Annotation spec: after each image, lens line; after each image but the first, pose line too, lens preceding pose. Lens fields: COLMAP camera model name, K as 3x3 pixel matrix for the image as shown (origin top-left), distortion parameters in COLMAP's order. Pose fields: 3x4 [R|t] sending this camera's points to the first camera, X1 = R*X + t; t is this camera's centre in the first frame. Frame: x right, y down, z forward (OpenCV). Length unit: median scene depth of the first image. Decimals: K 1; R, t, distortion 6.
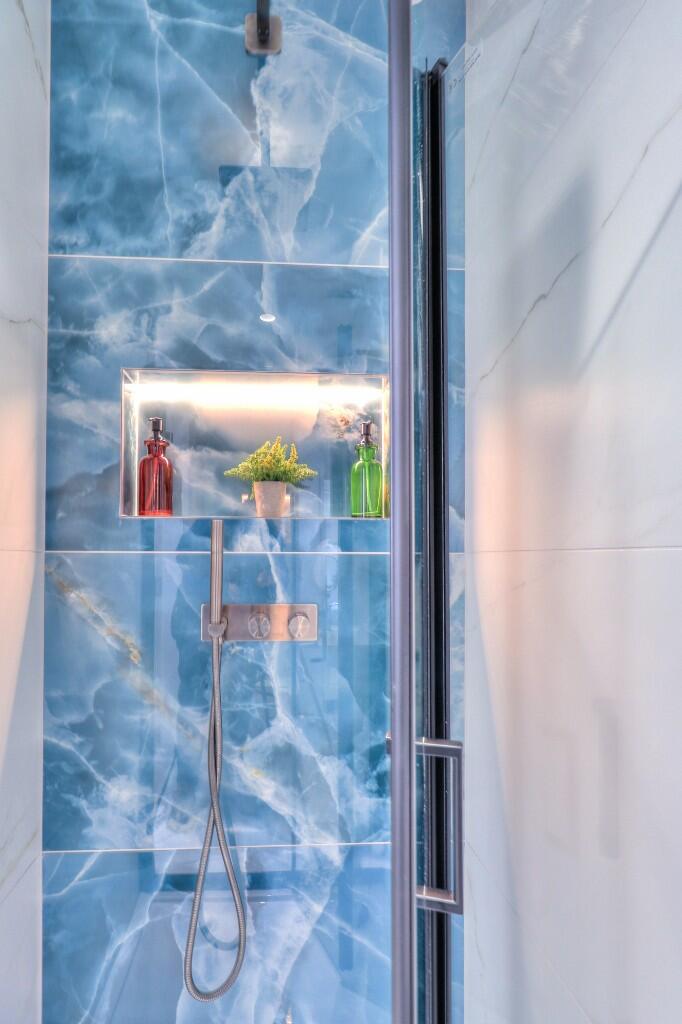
lens RADIAL K [[480.4, 0, 341.1], [0, 480.4, 551.7], [0, 0, 1]] dist [-0.000571, 0.000120]
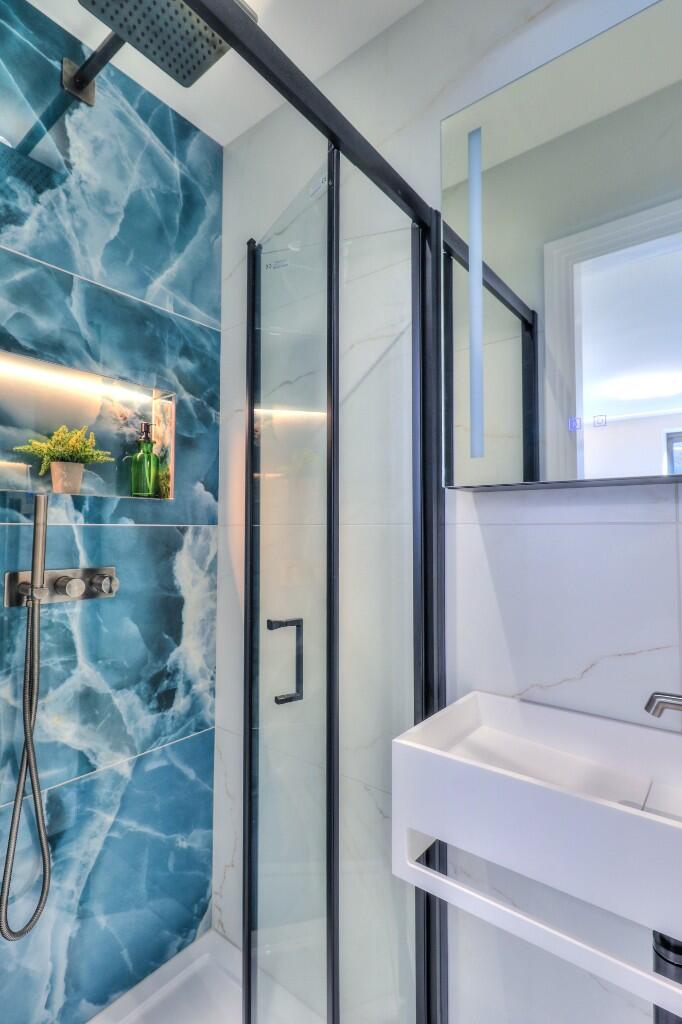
lens RADIAL K [[497.7, 0, 341.0], [0, 497.7, 512.0], [0, 0, 1]] dist [-0.000805, -0.000011]
pose [[0.670432, 0.024713, 0.741560, -0.606728], [-0.008296, 0.999632, -0.025813, -0.002003], [-0.741925, 0.011154, 0.670390, -0.279826]]
